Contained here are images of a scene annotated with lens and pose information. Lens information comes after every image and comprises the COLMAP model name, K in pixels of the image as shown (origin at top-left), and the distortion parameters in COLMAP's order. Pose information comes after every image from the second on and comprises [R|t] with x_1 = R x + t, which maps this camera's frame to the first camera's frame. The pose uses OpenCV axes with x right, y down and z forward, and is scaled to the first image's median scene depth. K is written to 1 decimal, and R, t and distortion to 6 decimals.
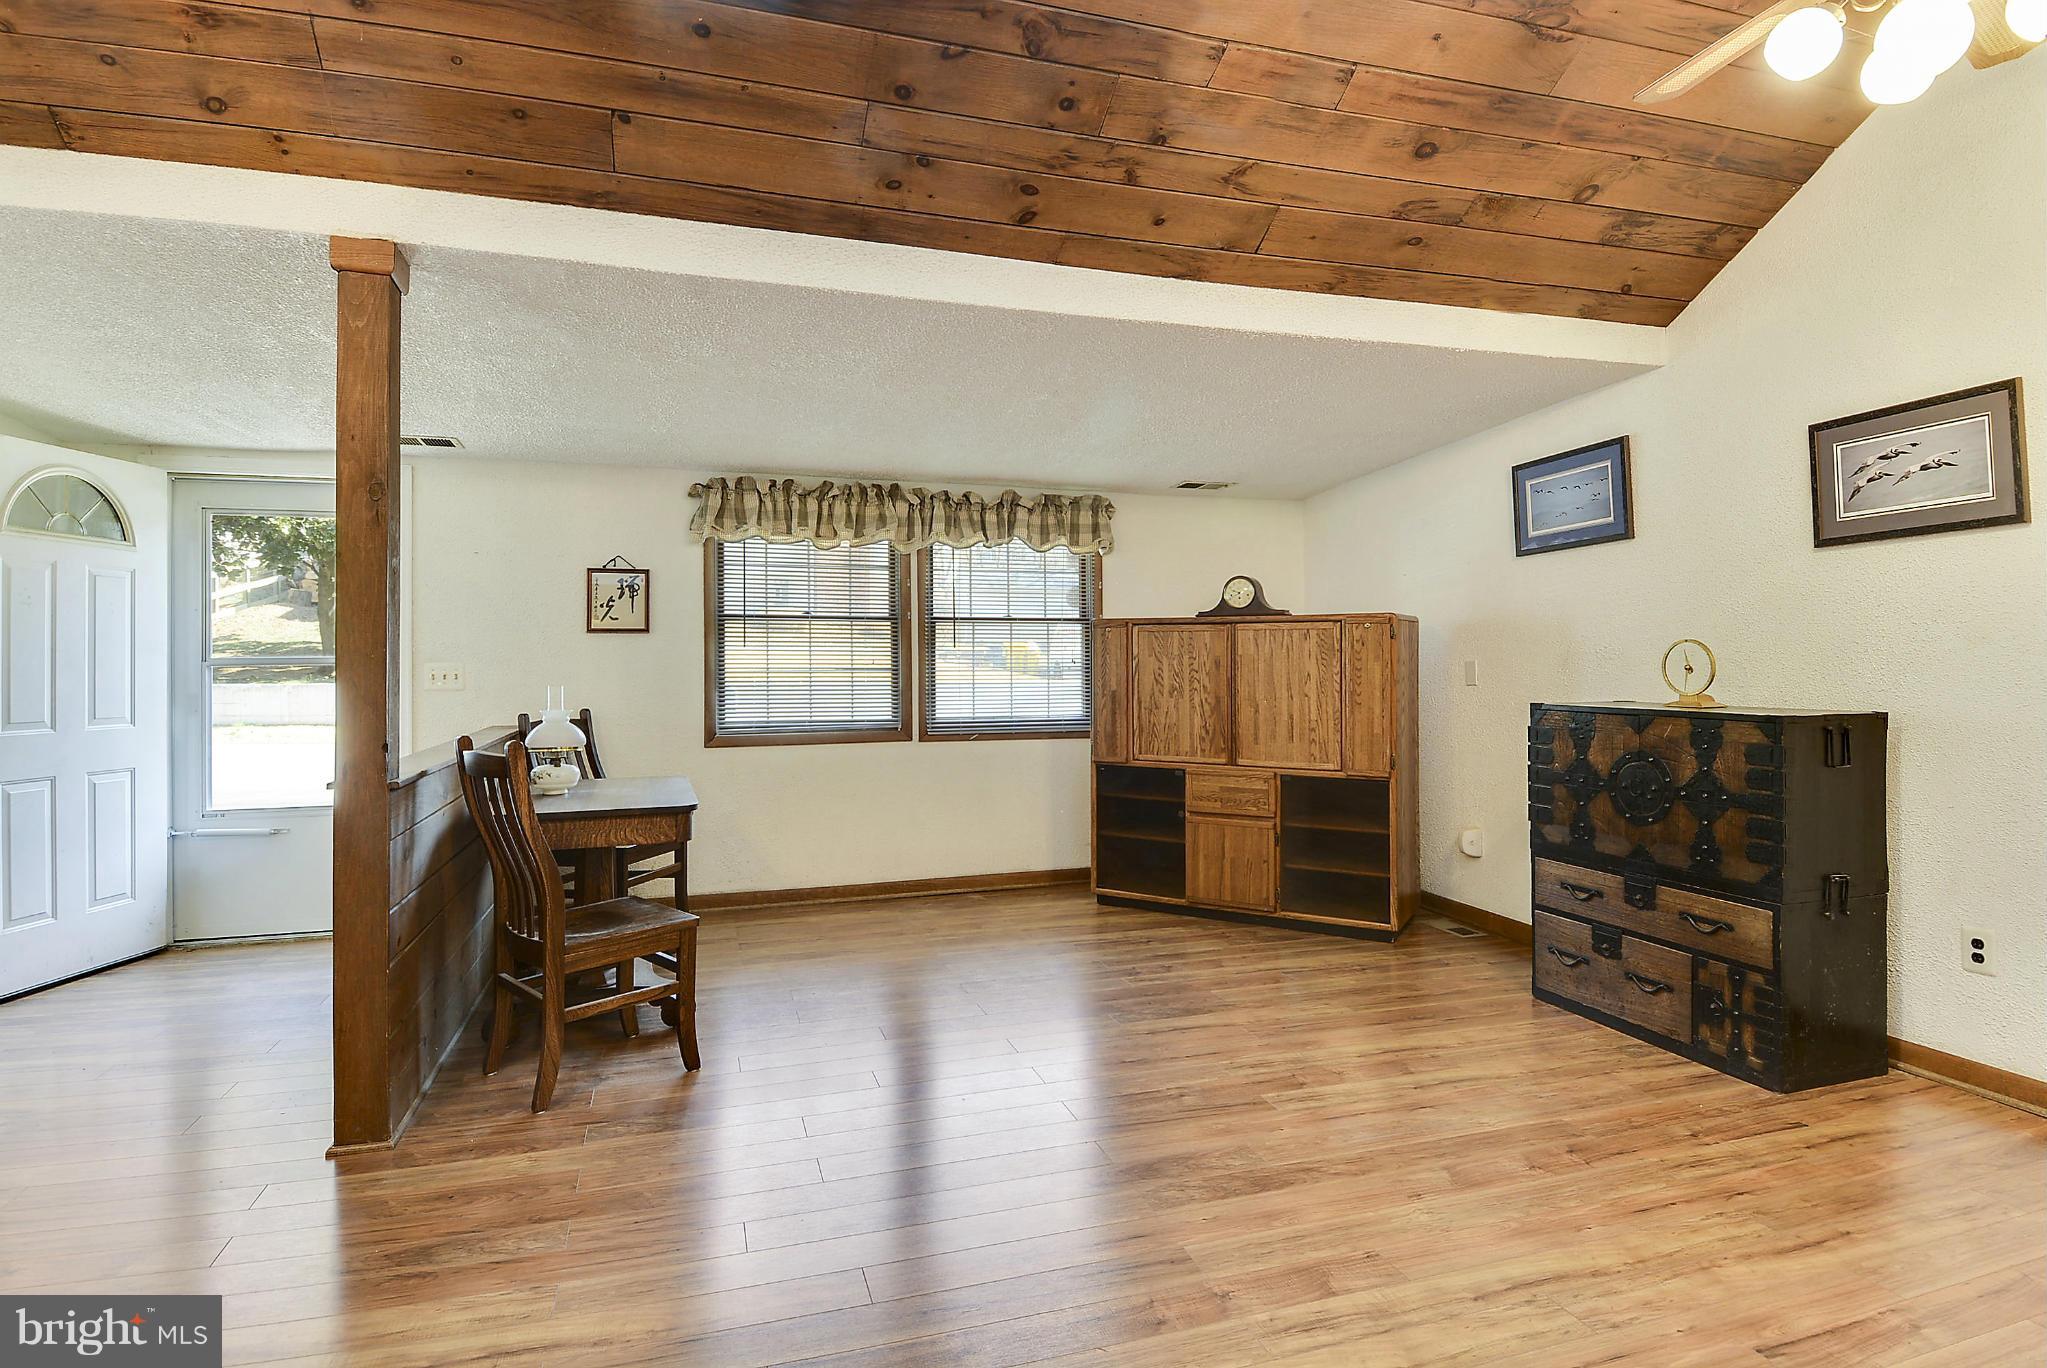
lens RADIAL K [[1057.6, 0, 1023.2], [0, 1057.6, 671.4], [0, 0, 1]] dist [0.040531, -0.043921]
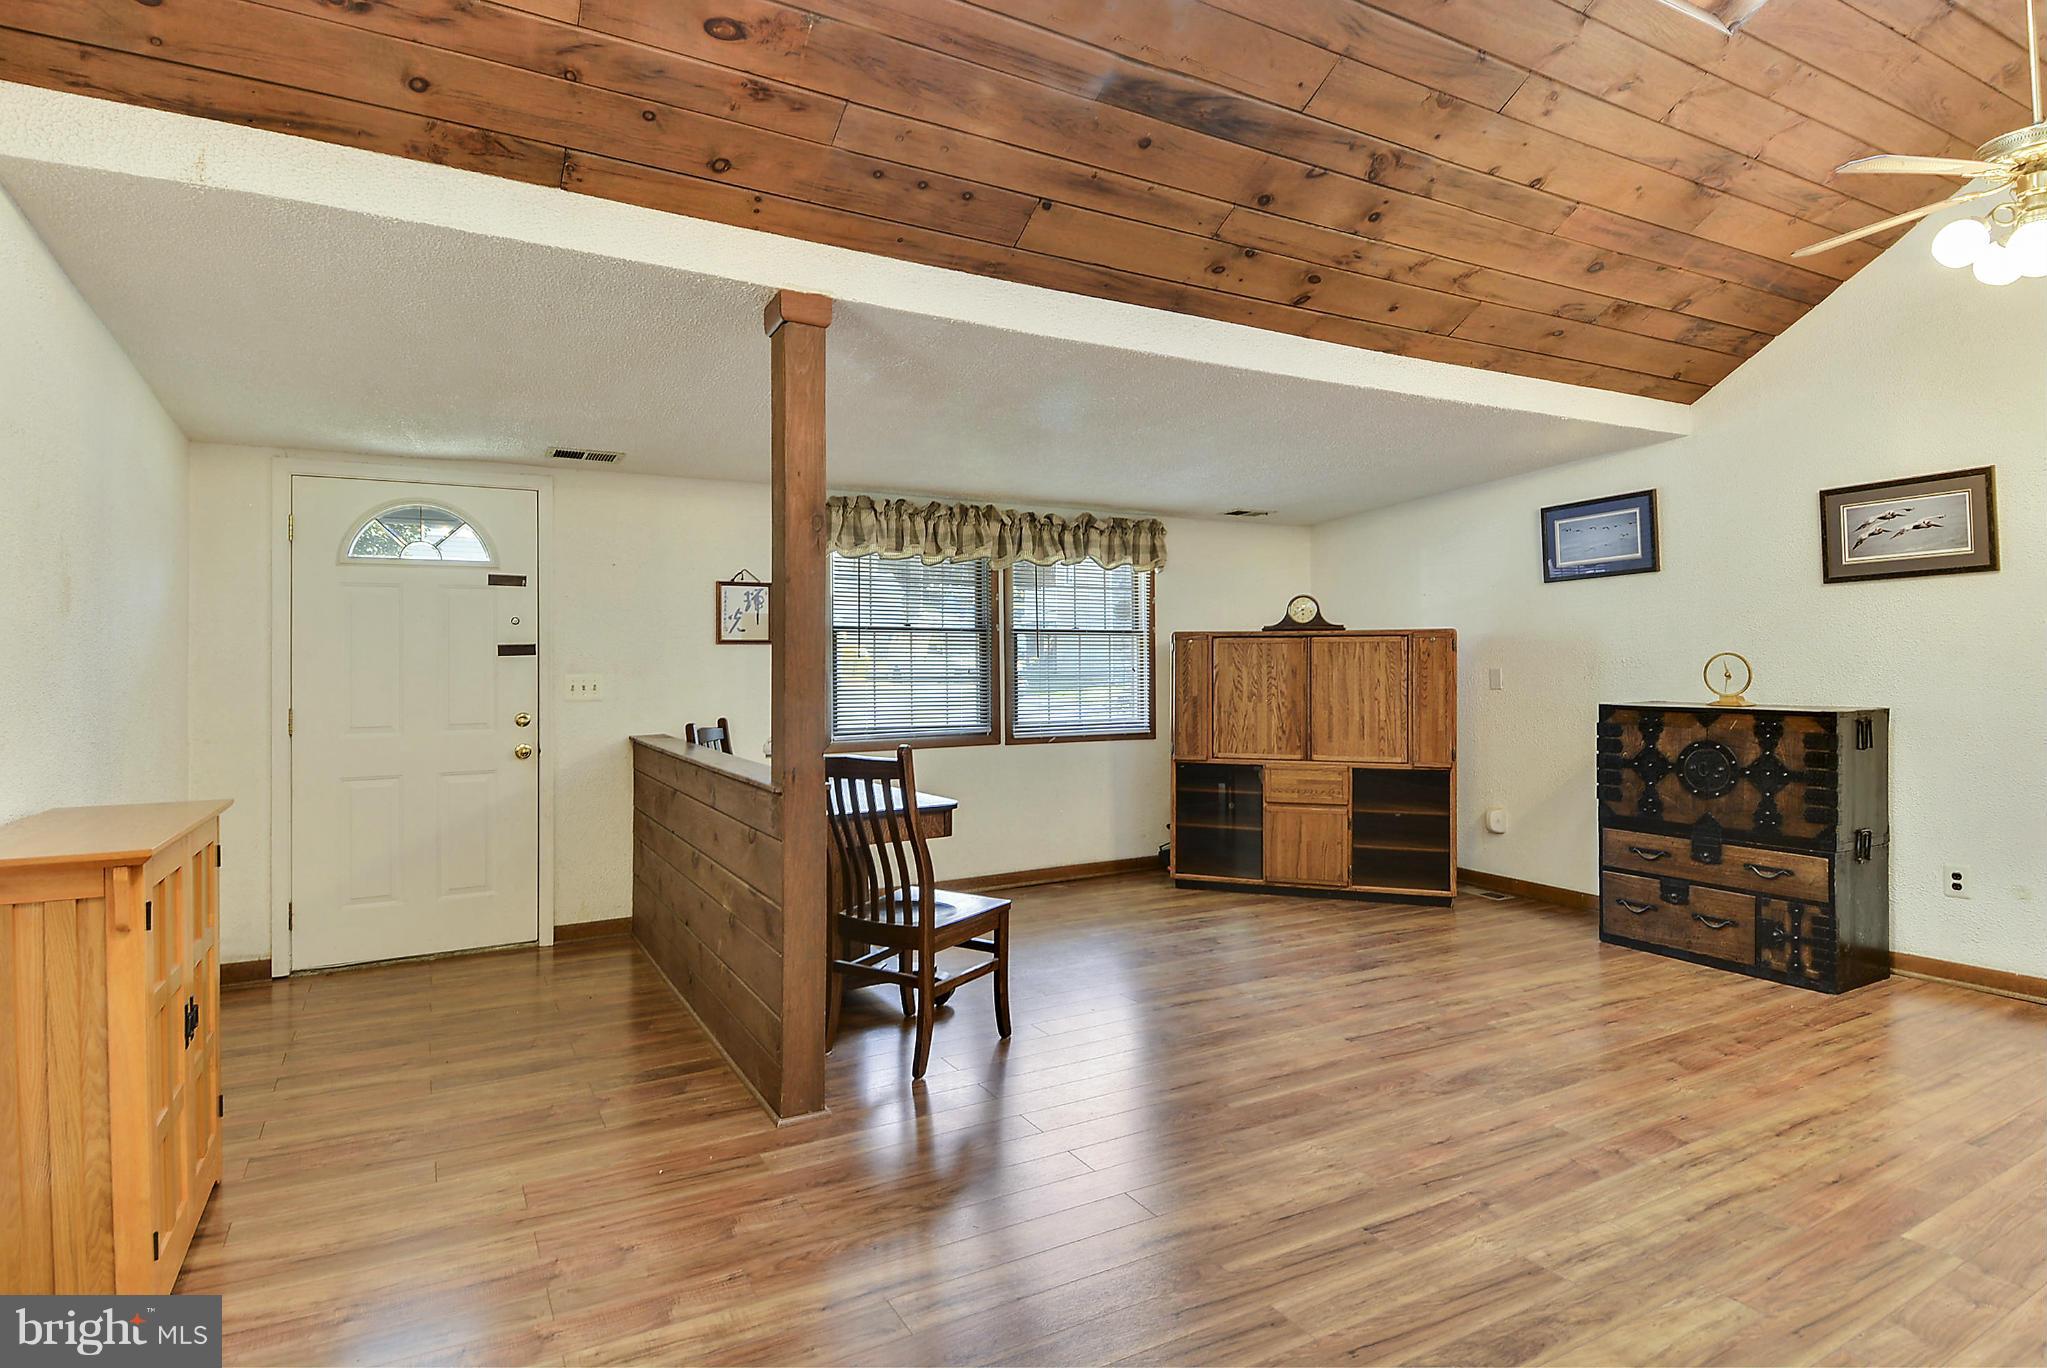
lens RADIAL K [[1064.3, 0, 1016.3], [0, 1064.3, 677.4], [0, 0, 1]] dist [0.041218, -0.043522]
pose [[0.980209, -0.004747, 0.197909, -0.463823], [0.004422, 0.999988, 0.002086, -0.007213], [-0.197917, -0.001170, 0.980218, -0.094844]]
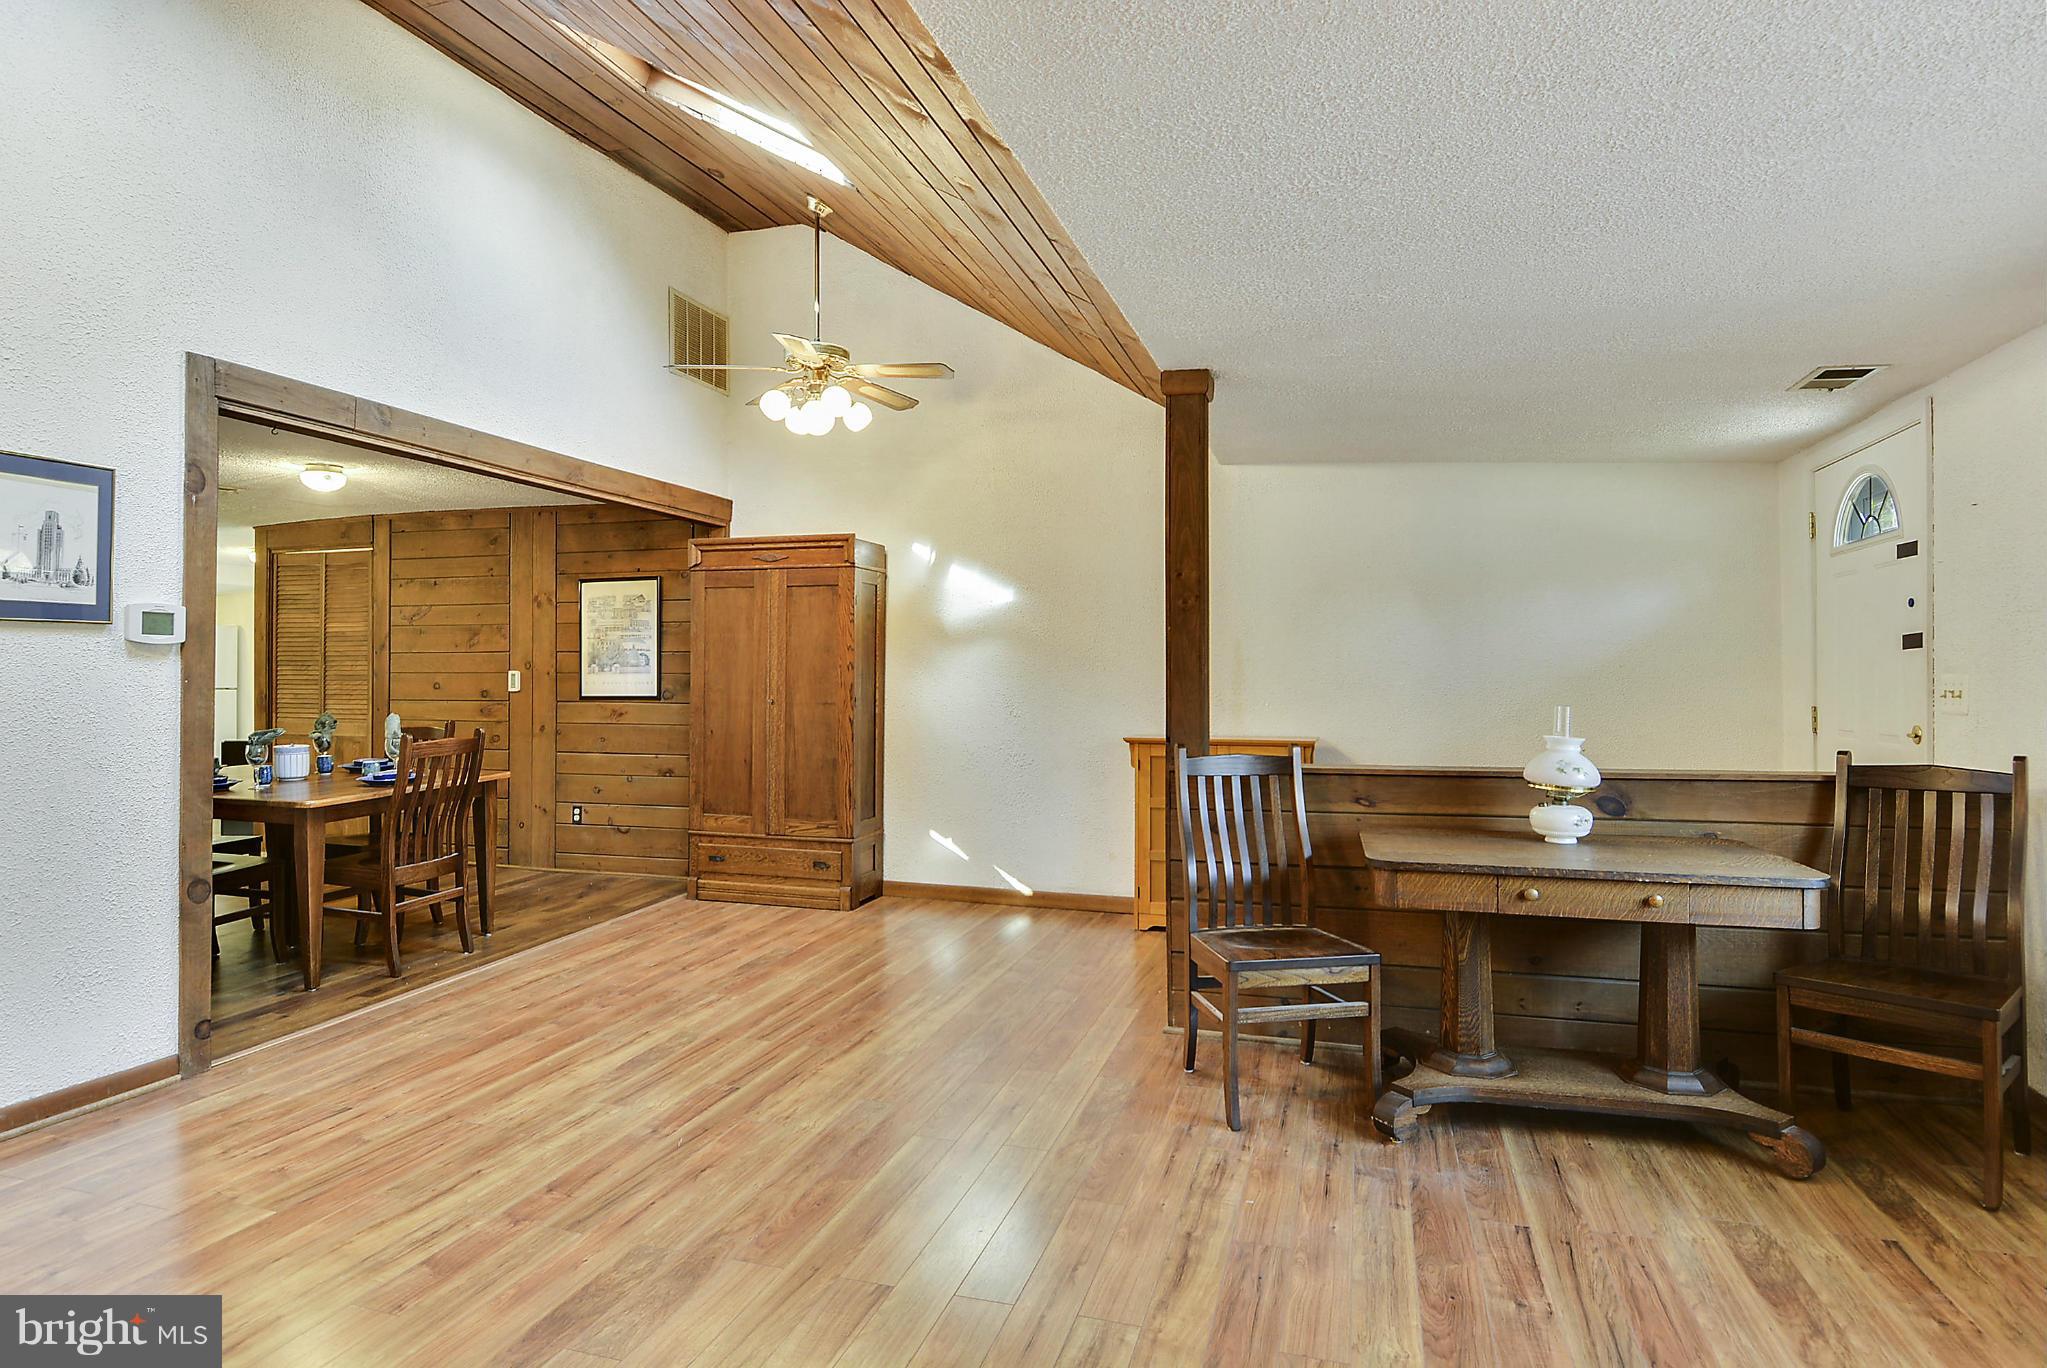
lens RADIAL K [[1064.3, 0, 1016.3], [0, 1064.3, 677.4], [0, 0, 1]] dist [0.041218, -0.043522]
pose [[-0.570402, 0.007929, -0.821328, 0.485755], [0.003095, 0.999967, 0.007504, -0.014849], [0.821360, 0.001738, -0.570408, 1.224438]]
